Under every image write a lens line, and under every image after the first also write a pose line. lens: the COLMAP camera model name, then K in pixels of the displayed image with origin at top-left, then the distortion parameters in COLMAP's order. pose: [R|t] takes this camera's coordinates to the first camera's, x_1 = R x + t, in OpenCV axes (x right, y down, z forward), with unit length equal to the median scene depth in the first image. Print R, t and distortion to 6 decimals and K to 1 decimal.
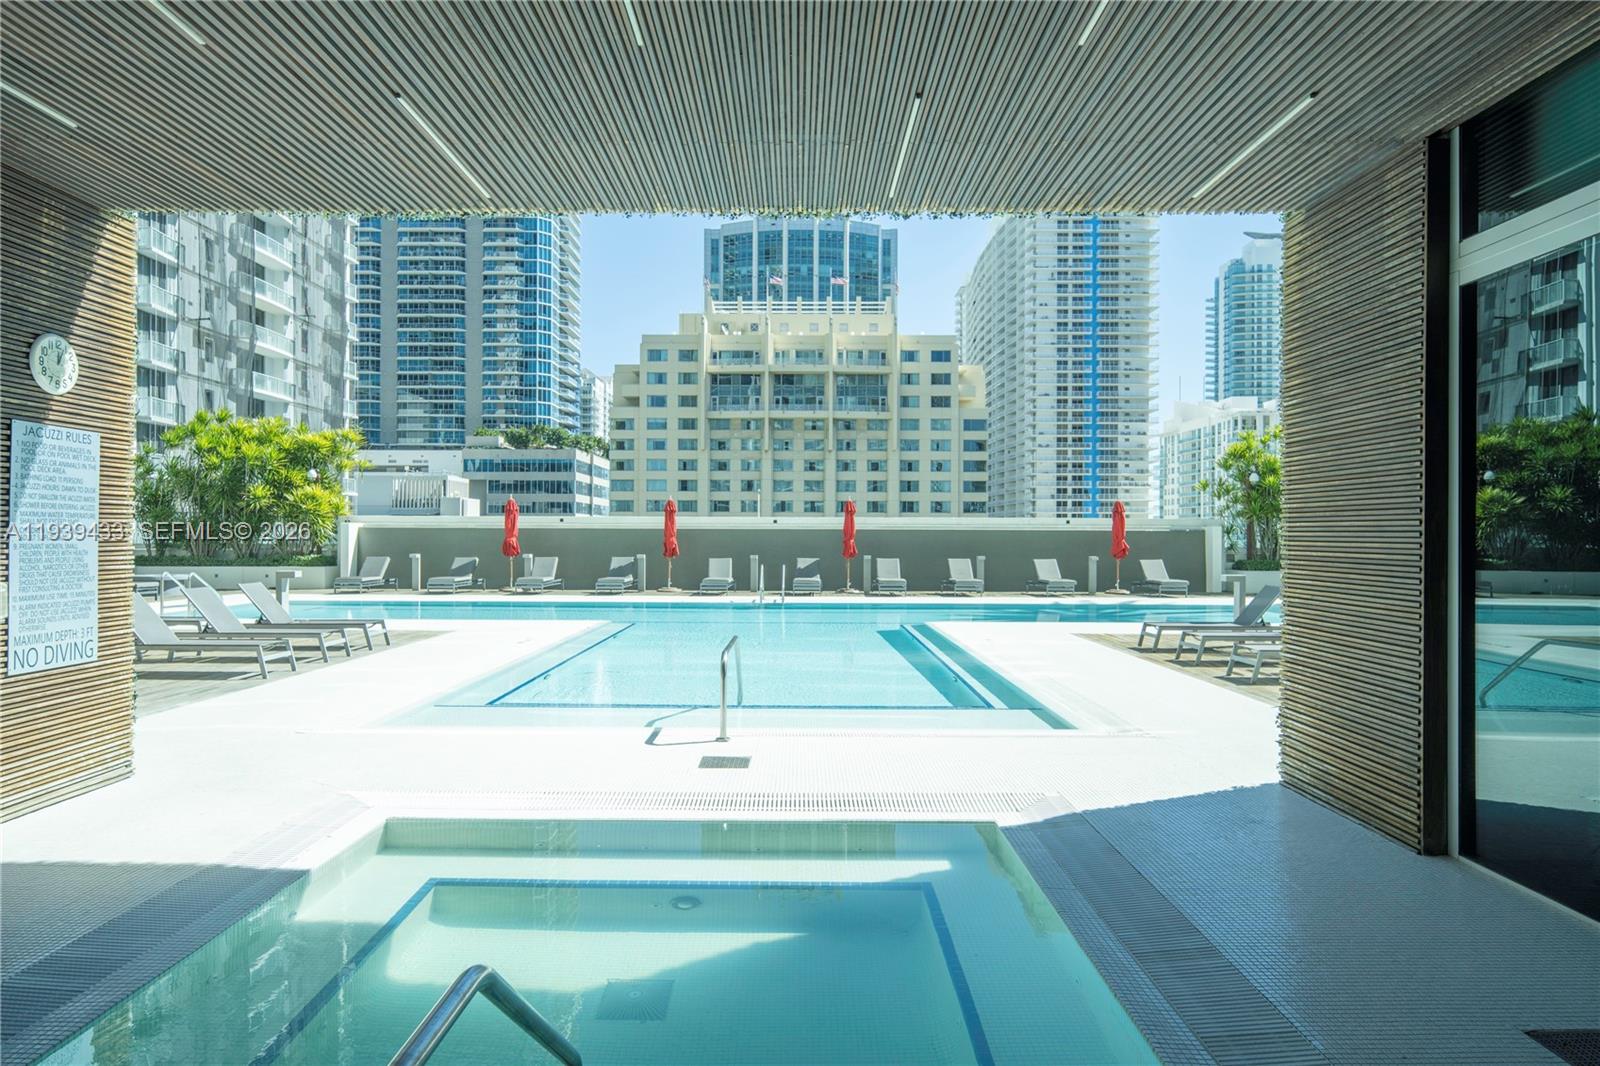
lens RADIAL K [[950.7, 0, 790.7], [0, 950.7, 539.4], [0, 0, 1]] dist [0.000689, 0.004204]
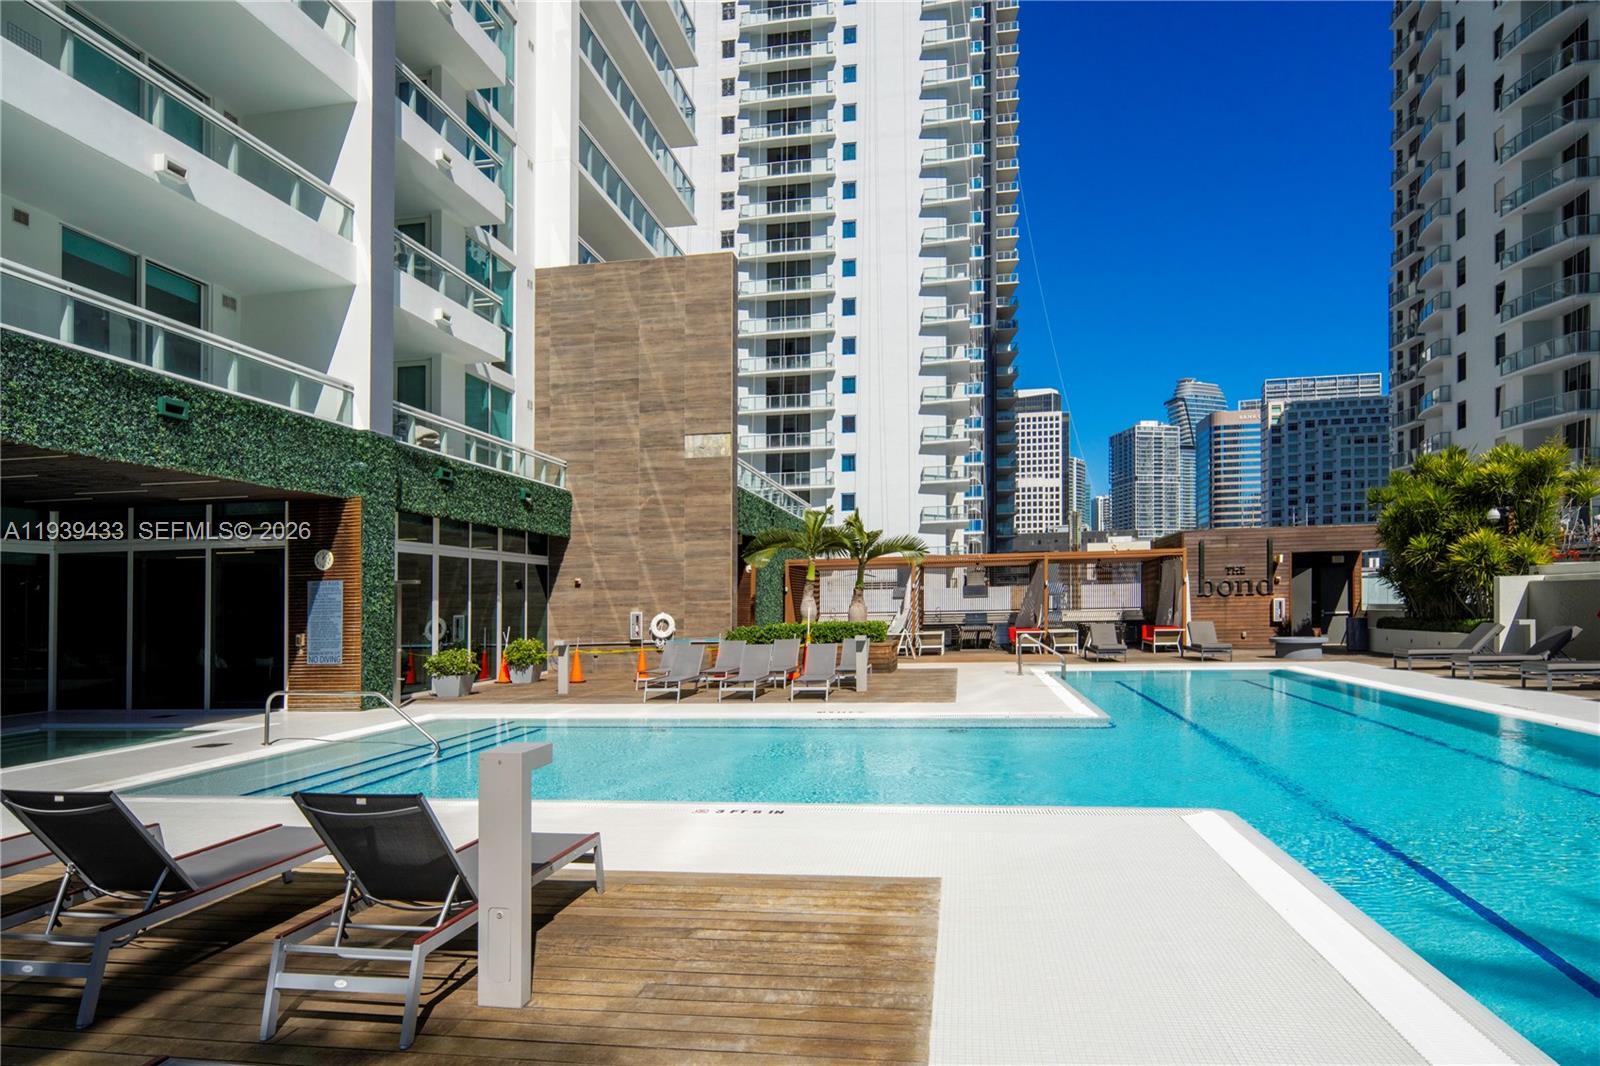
lens RADIAL K [[950.7, 0, 803.1], [0, 950.7, 591.1], [0, 0, 1]] dist [0.000689, 0.004204]
pose [[-0.163588, -0.012900, -0.986444, 0.155065], [0.017773, 0.999714, -0.016021, -0.001312], [0.986369, -0.020153, -0.163312, 0.243622]]
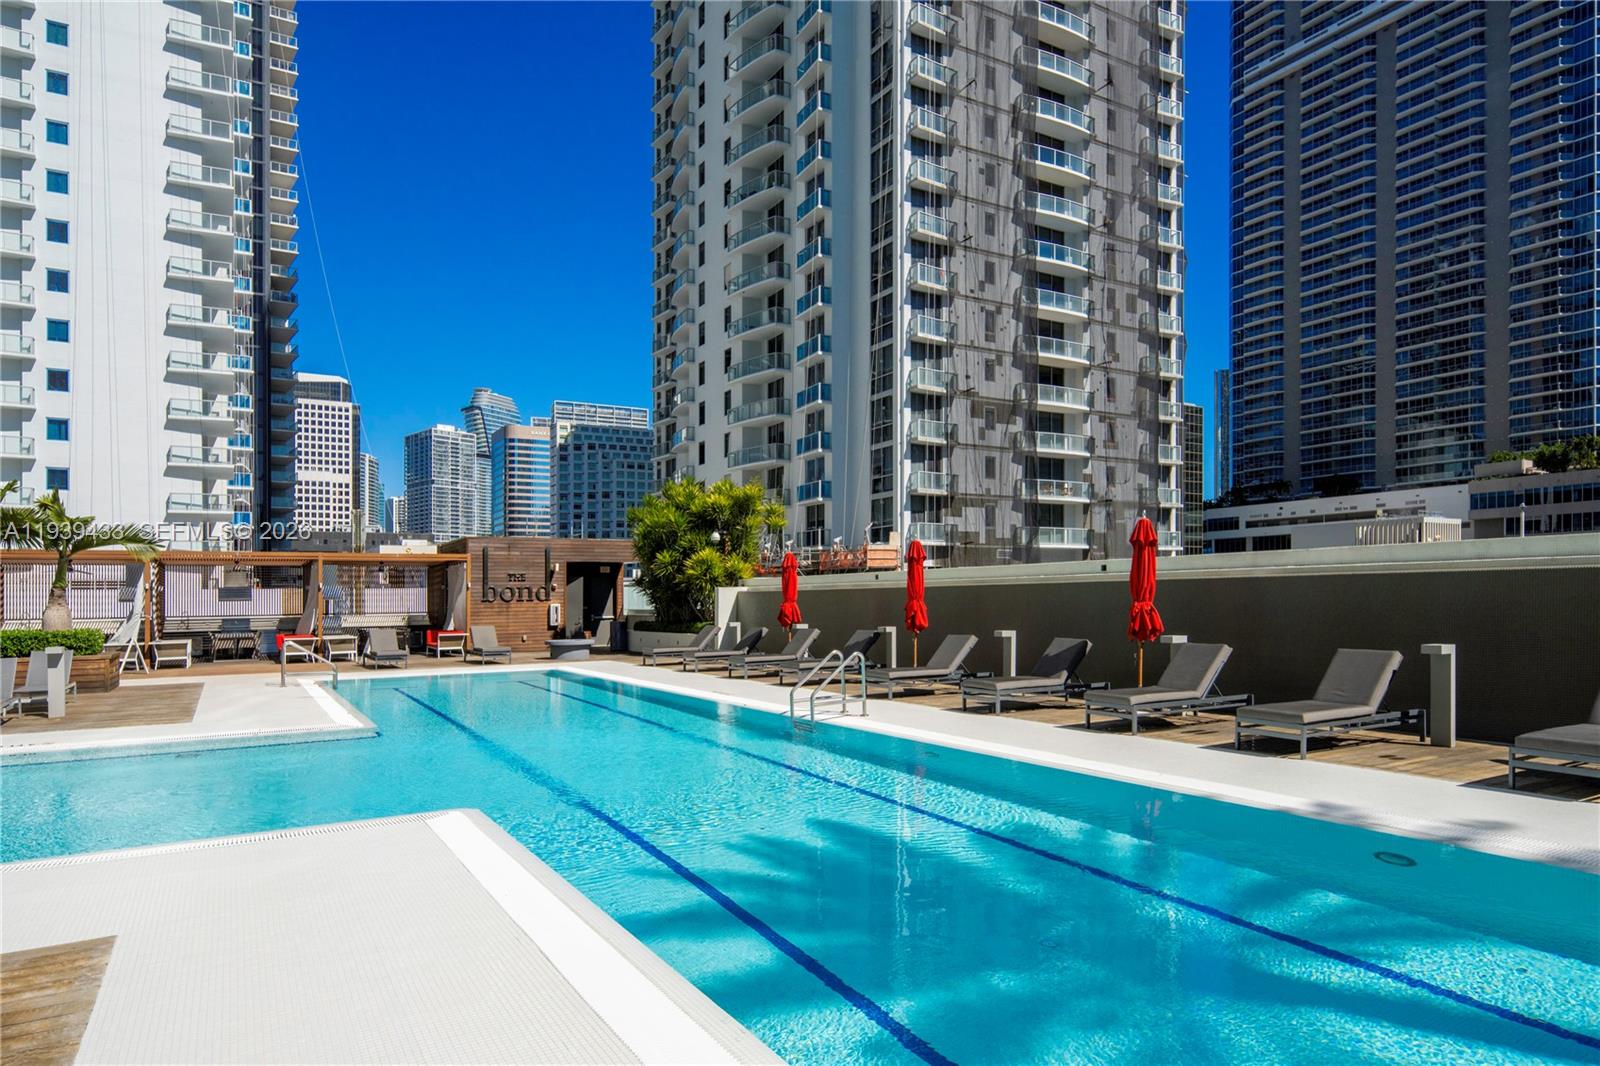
lens RADIAL K [[950.7, 0, 796.2], [0, 950.7, 607.5], [0, 0, 1]] dist [0.000689, 0.004204]
pose [[0.501331, -0.000450, -0.865256, 0.156078], [0.011405, 0.999916, 0.006088, -0.001001], [0.865181, -0.012921, 0.501294, 0.253924]]
